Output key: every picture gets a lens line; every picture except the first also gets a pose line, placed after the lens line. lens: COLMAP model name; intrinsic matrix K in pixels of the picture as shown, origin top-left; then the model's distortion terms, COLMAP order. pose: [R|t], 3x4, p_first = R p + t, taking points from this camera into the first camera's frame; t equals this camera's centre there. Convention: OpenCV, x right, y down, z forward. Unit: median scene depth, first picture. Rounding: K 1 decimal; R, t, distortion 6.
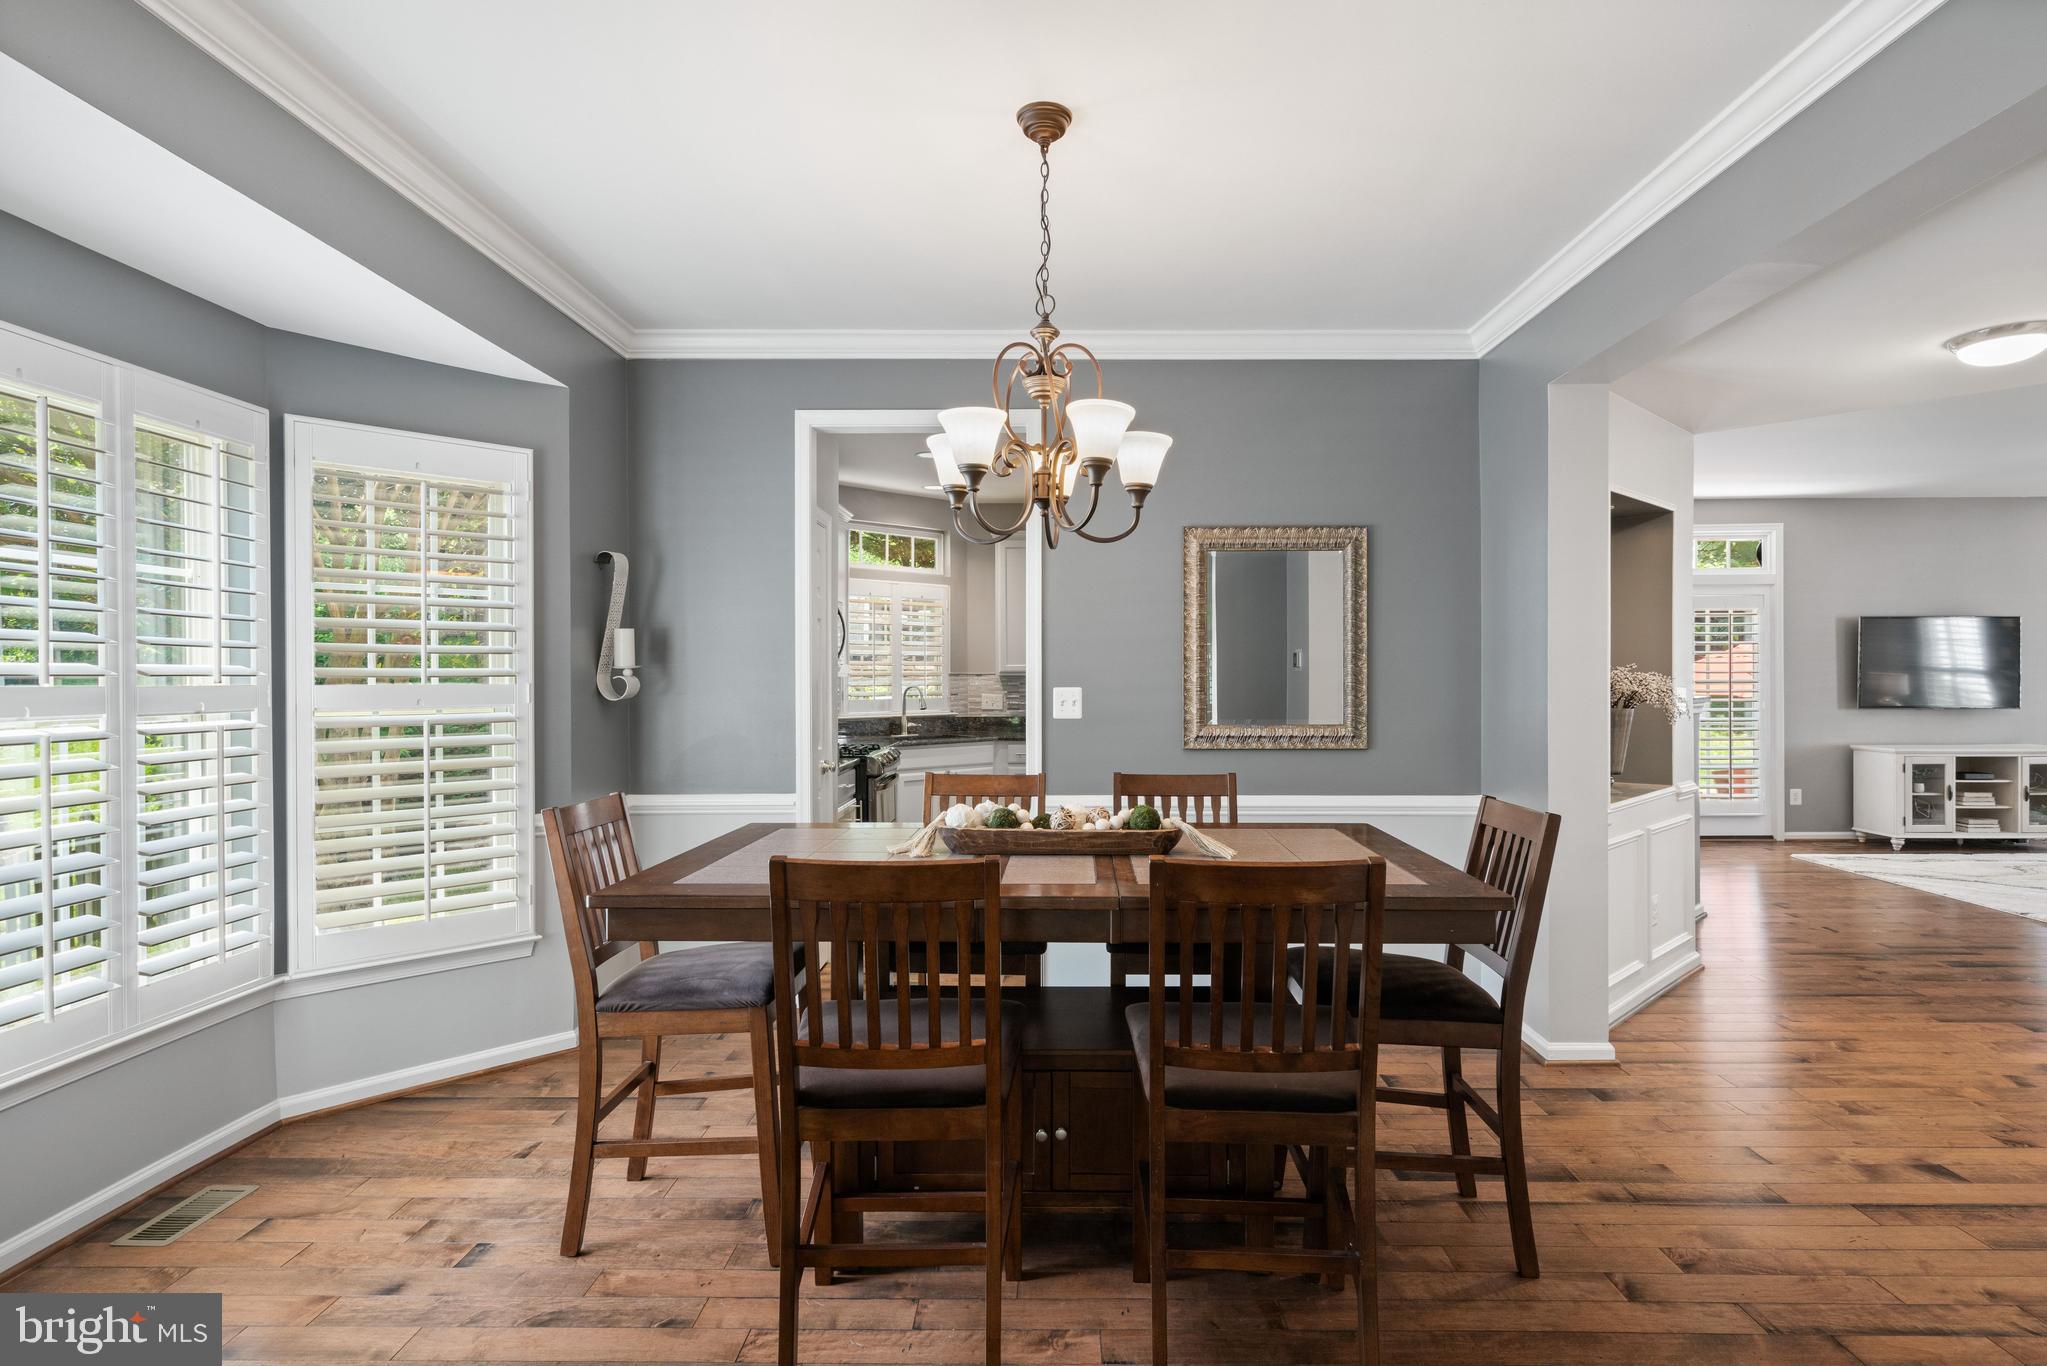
lens RADIAL K [[994.3, 0, 1033.7], [0, 994.3, 688.0], [0, 0, 1]] dist [-0.017585, 0.000183]
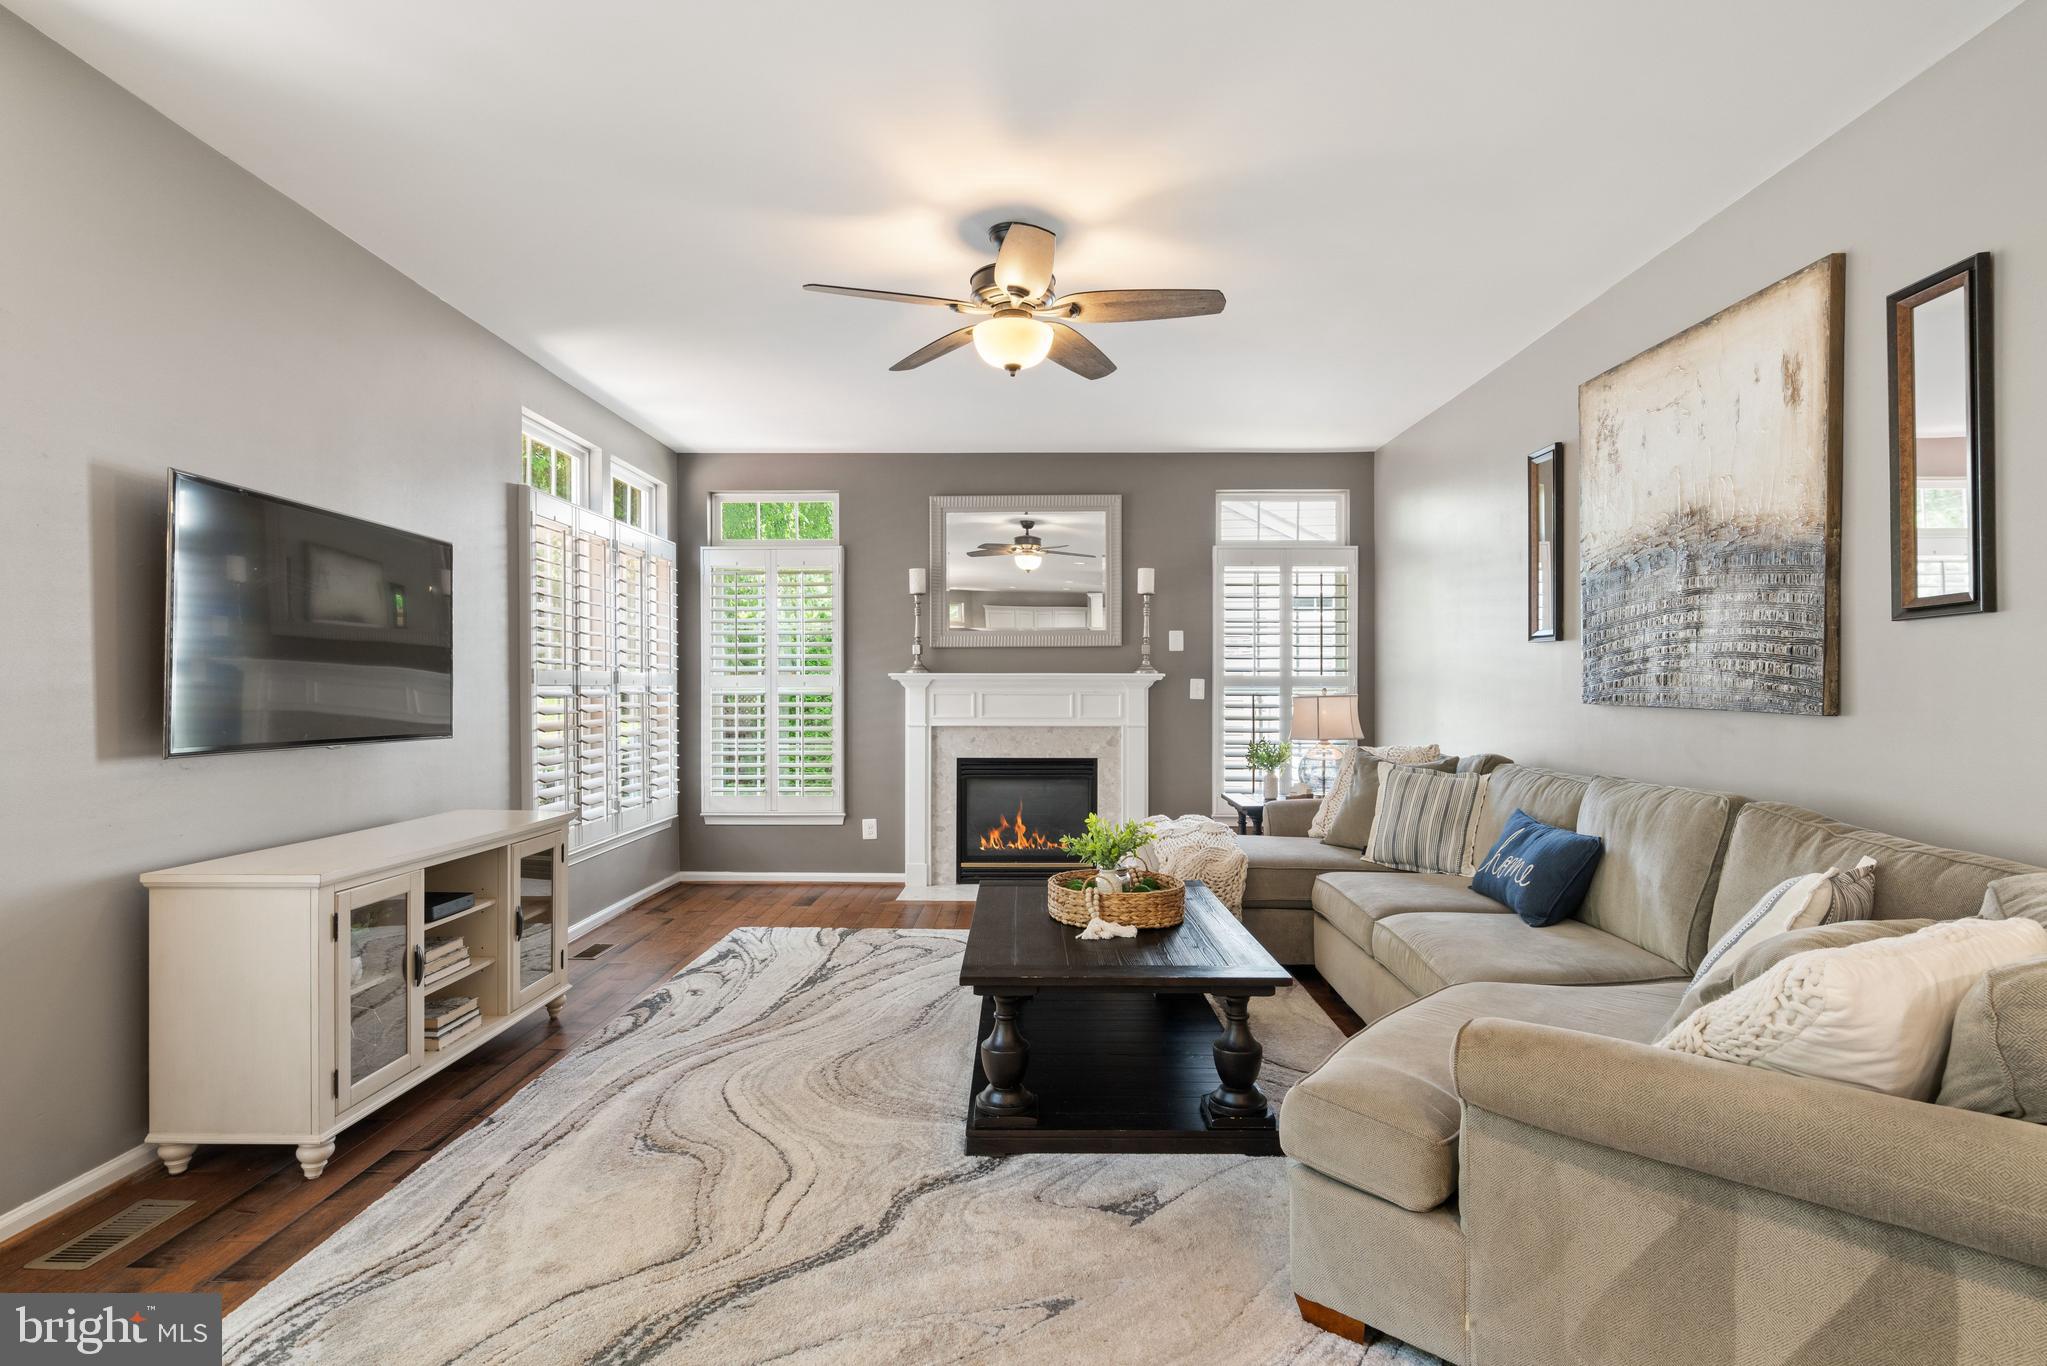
lens RADIAL K [[1042.9, 0, 1071.1], [0, 1042.9, 695.2], [0, 0, 1]] dist [0.000115, 0.000103]
pose [[-0.041974, 0.003912, 0.999111, 0.513593], [0.011217, 0.999931, -0.003444, 0.005870], [-0.999056, 0.011062, -0.042015, 0.755399]]
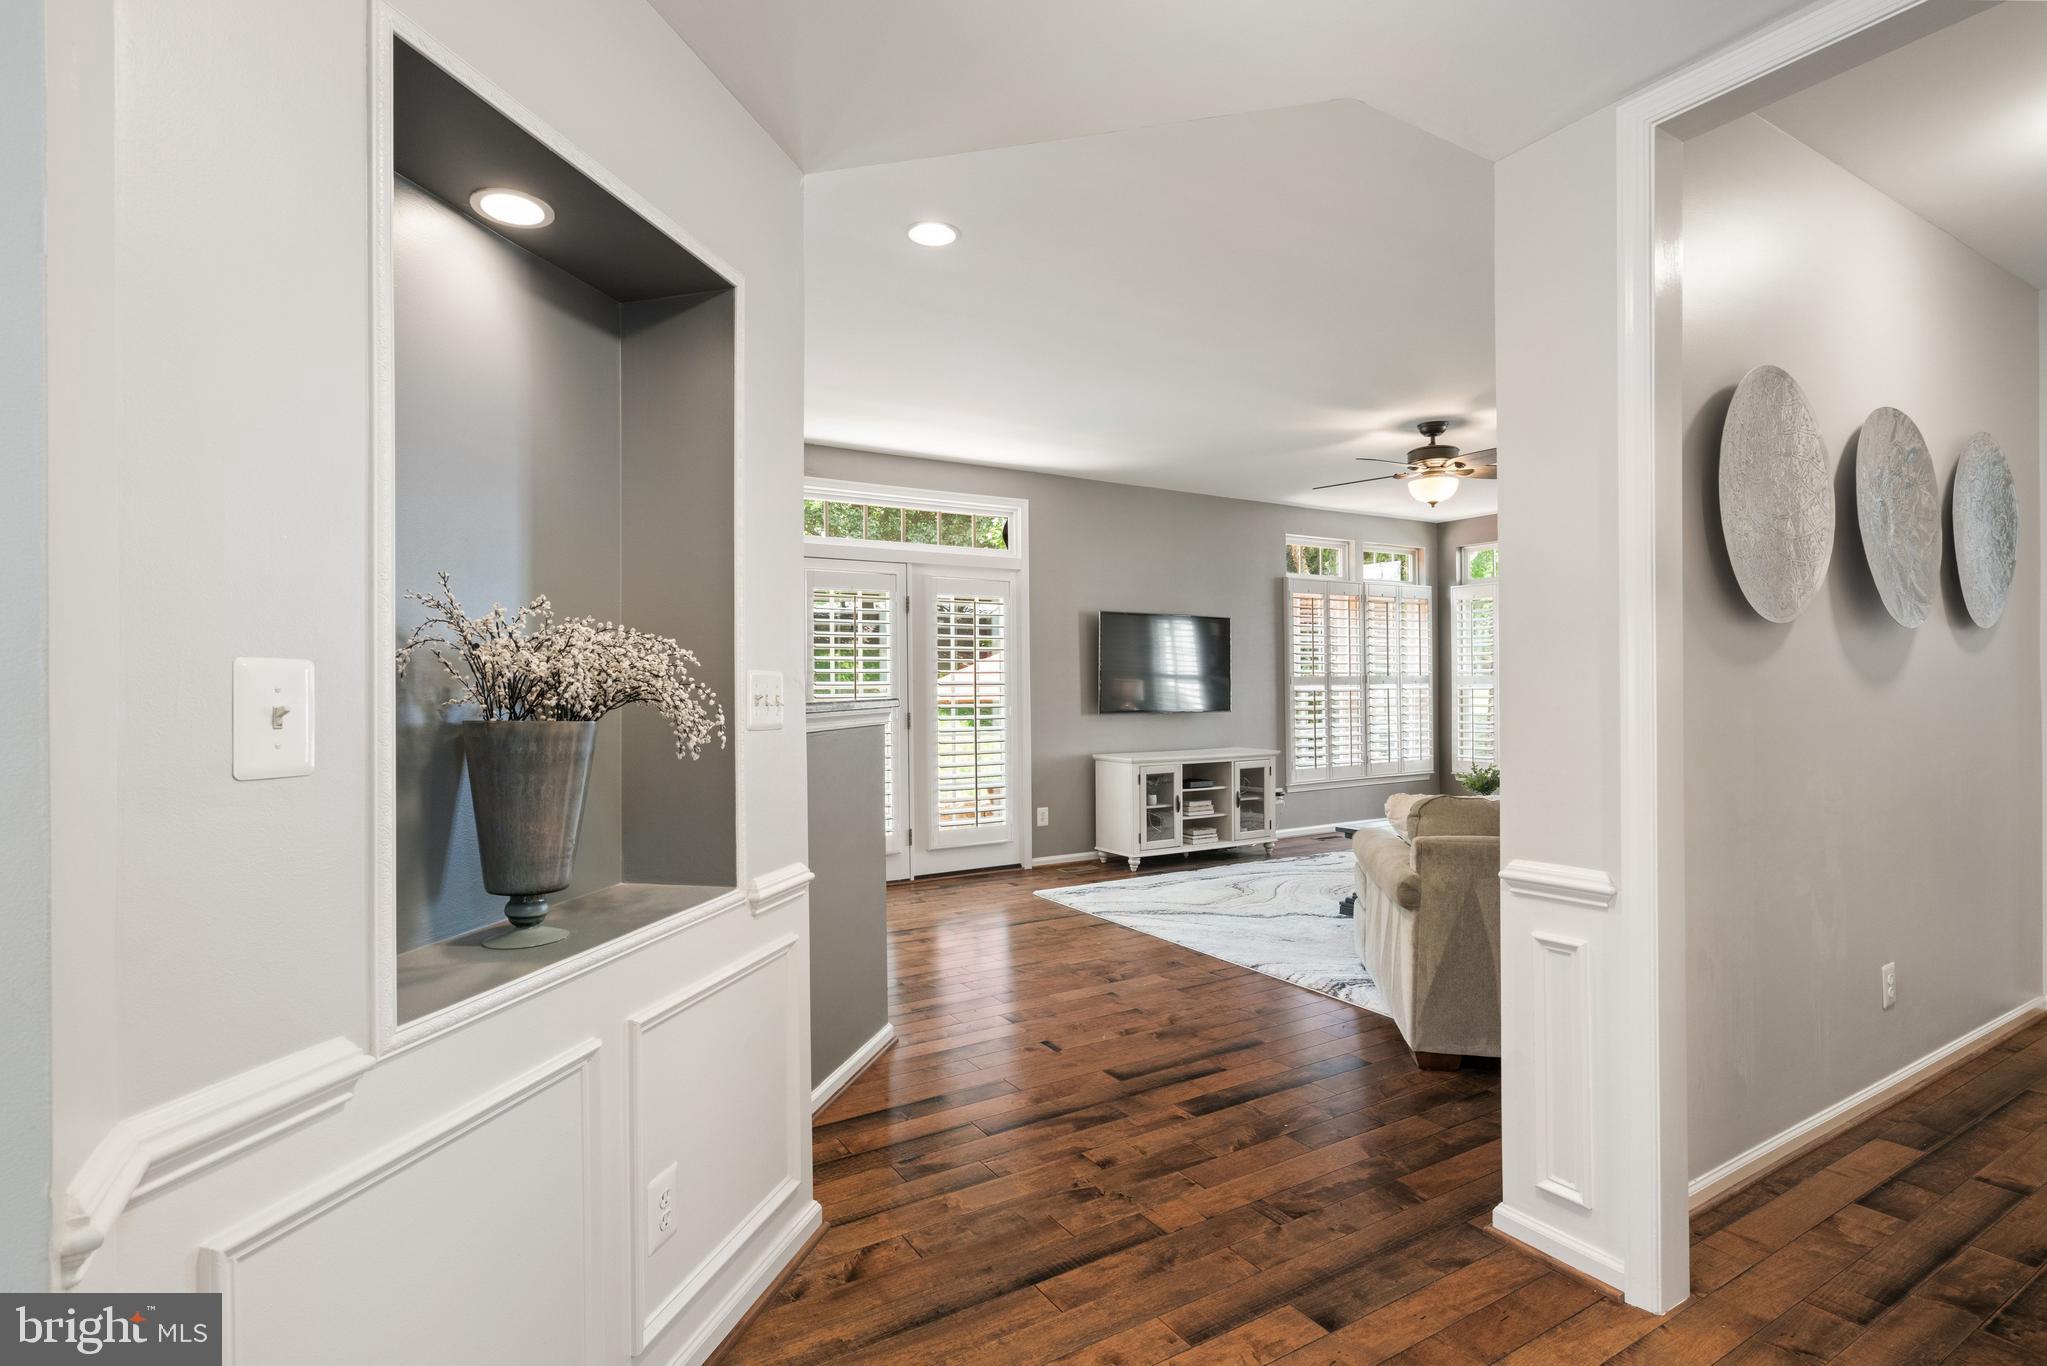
lens RADIAL K [[972.0, 0, 1018.8], [0, 972.0, 688.0], [0, 0, 1]] dist [0.018564, -0.000086]
pose [[0.826057, 0.000733, 0.563586, 0.291598], [0.007011, 0.999908, -0.011576, 0.007379], [-0.563543, 0.013513, 0.825976, 0.321565]]
